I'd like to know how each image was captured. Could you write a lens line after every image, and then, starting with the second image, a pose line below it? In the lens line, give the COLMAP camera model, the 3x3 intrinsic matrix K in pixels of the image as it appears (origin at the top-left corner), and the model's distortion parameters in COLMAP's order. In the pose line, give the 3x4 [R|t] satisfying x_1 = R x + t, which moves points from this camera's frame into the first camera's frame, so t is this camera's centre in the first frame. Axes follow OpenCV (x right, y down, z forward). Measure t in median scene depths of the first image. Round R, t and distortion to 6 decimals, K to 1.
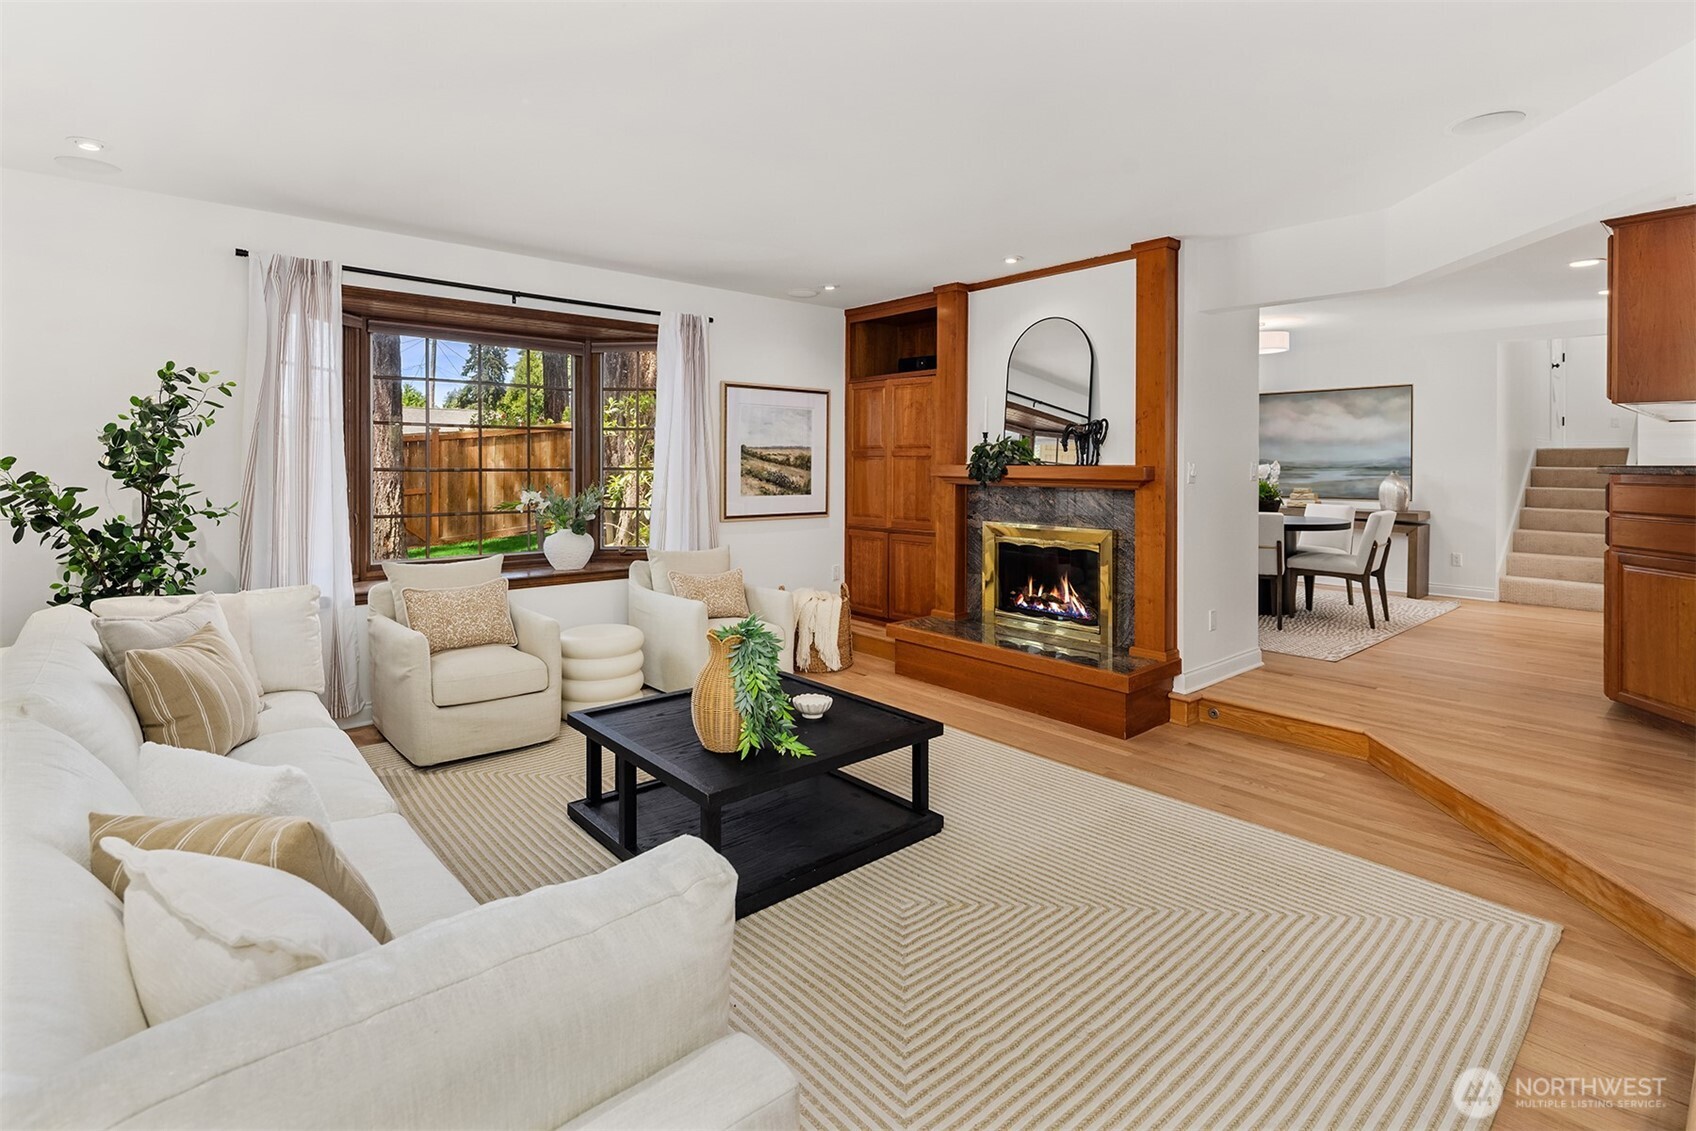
lens RADIAL K [[818.8, 0, 846.0], [0, 818.8, 477.8], [0, 0, 1]] dist [0.001974, -0.000653]
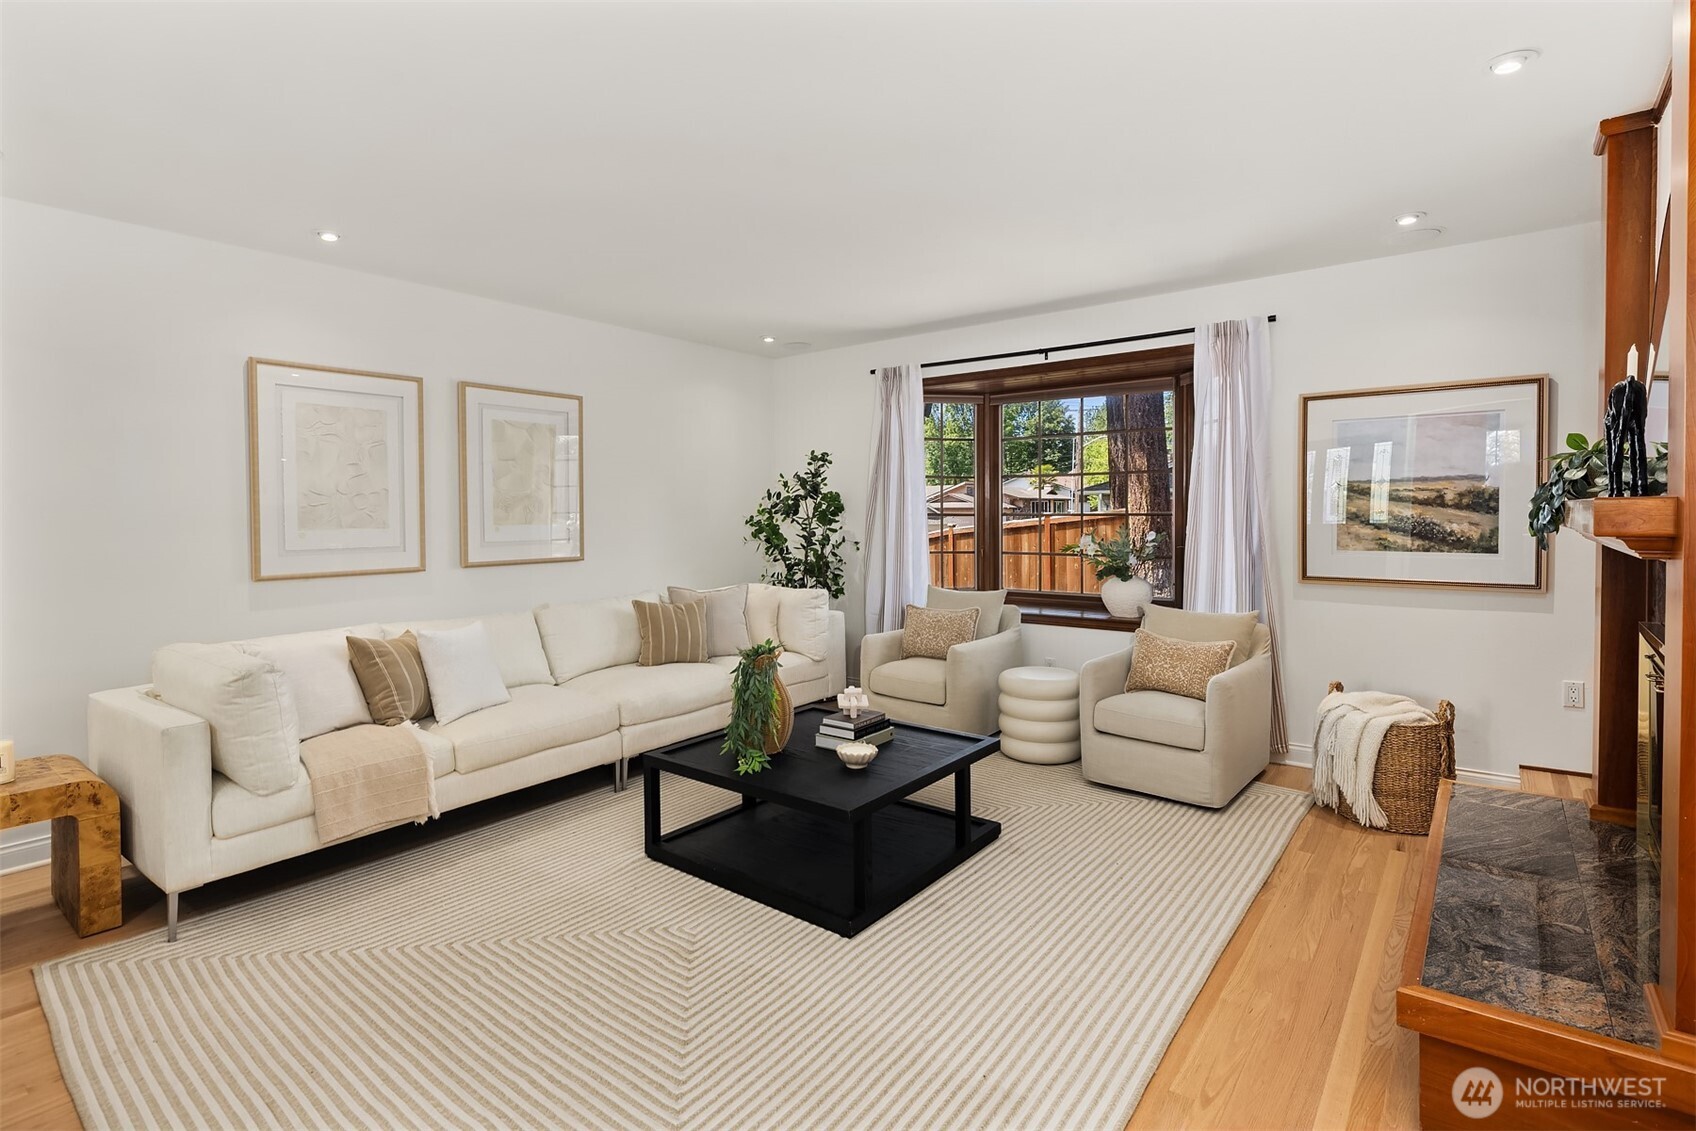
lens RADIAL K [[818.8, 0, 830.1], [0, 818.8, 522.7], [0, 0, 1]] dist [0.001974, -0.000653]
pose [[0.168340, 0.006947, -0.985704, 0.542505], [-0.010078, 0.999935, 0.005326, -0.001039], [0.985677, 0.009037, 0.168399, 0.480800]]
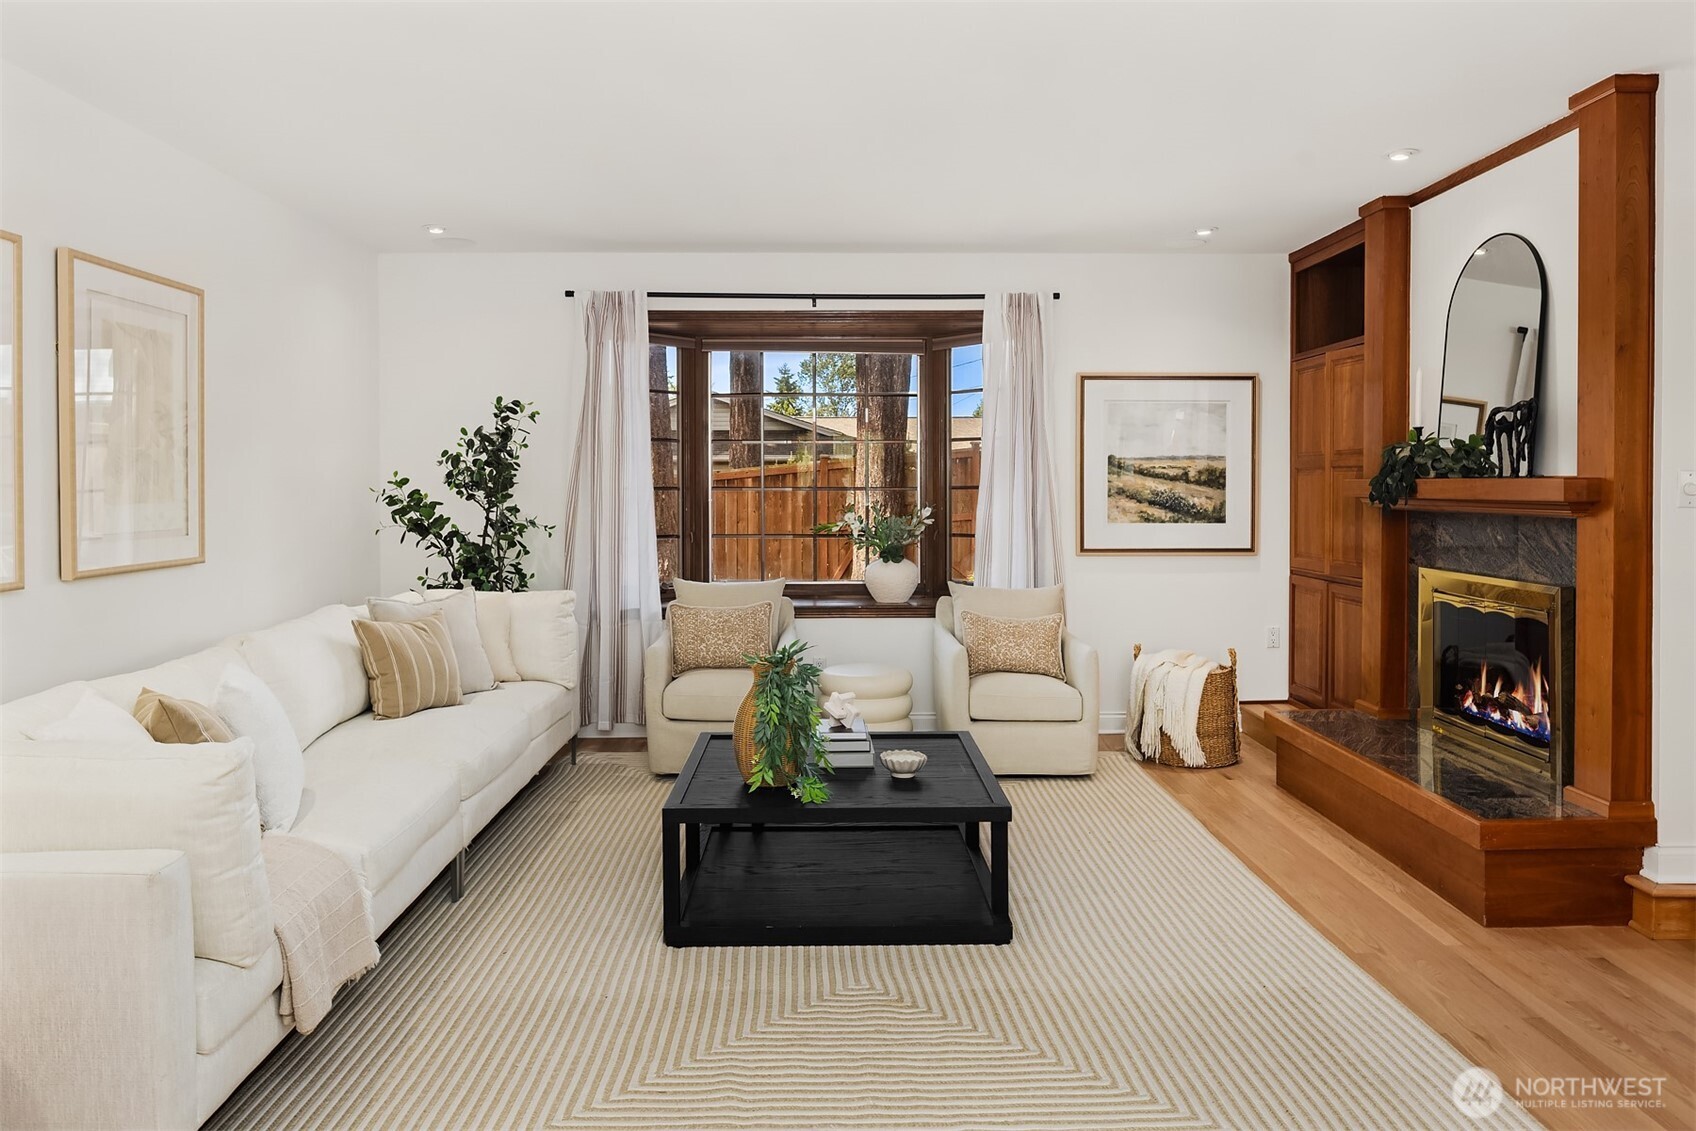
lens RADIAL K [[1172.1, 0, 833.5], [0, 1172.1, 491.3], [0, 0, 1]] dist [0.015244, 0.006424]
pose [[0.754323, 0.000930, -0.656503, 0.422898], [-0.007560, 0.999945, -0.007270, 0.003002], [0.656460, 0.010447, 0.754288, 0.021478]]
